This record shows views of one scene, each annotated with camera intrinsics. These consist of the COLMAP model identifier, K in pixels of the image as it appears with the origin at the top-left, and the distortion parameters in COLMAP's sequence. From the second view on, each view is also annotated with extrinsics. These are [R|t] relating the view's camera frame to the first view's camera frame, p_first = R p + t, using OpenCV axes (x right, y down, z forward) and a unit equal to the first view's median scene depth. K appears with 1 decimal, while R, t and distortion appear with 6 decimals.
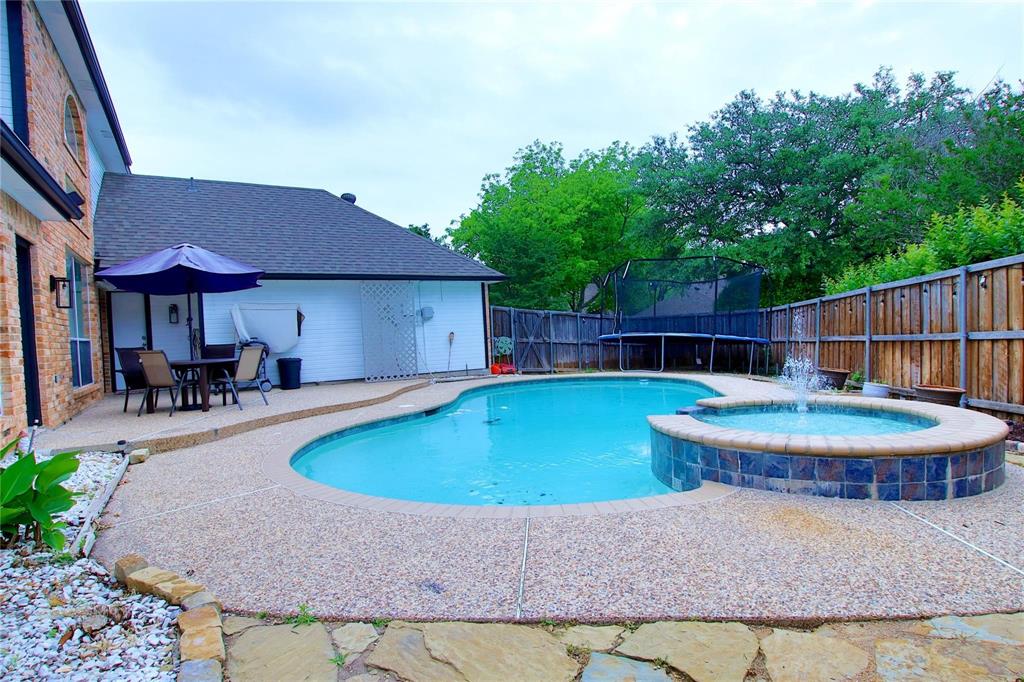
lens RADIAL K [[551.4, 0, 508.6], [0, 551.4, 344.9], [0, 0, 1]] dist [-0.026496, 0.002597]
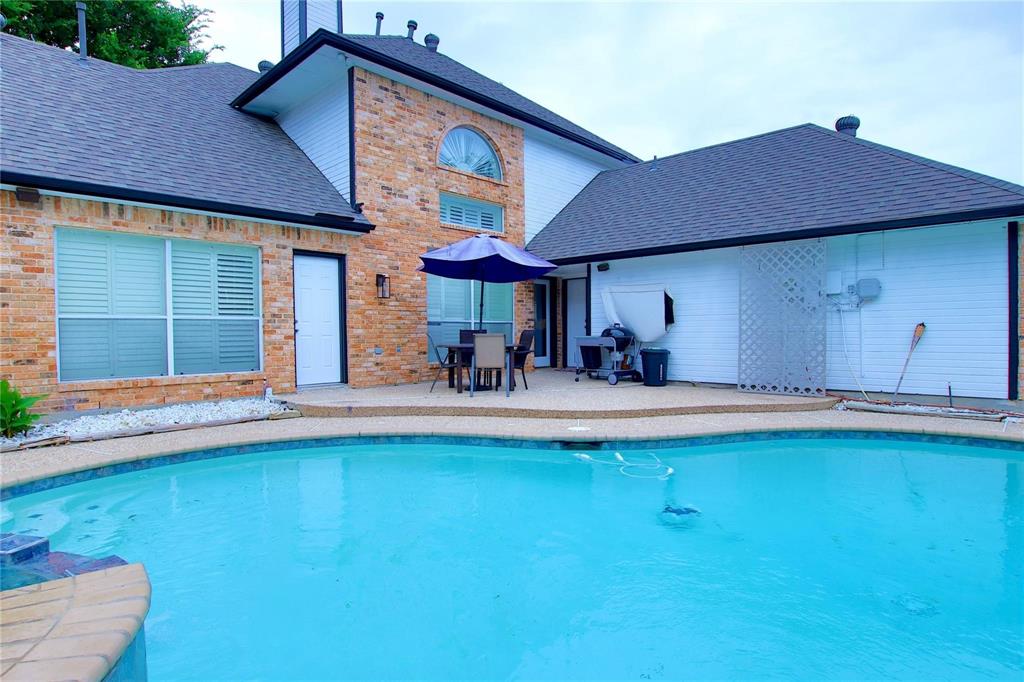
lens RADIAL K [[551.4, 0, 510.5], [0, 551.4, 342.1], [0, 0, 1]] dist [-0.026496, 0.002597]
pose [[0.299797, 0.061109, -0.952044, 0.319708], [-0.028298, 0.998077, 0.055153, -0.025044], [0.953583, 0.010406, 0.300949, 0.508314]]
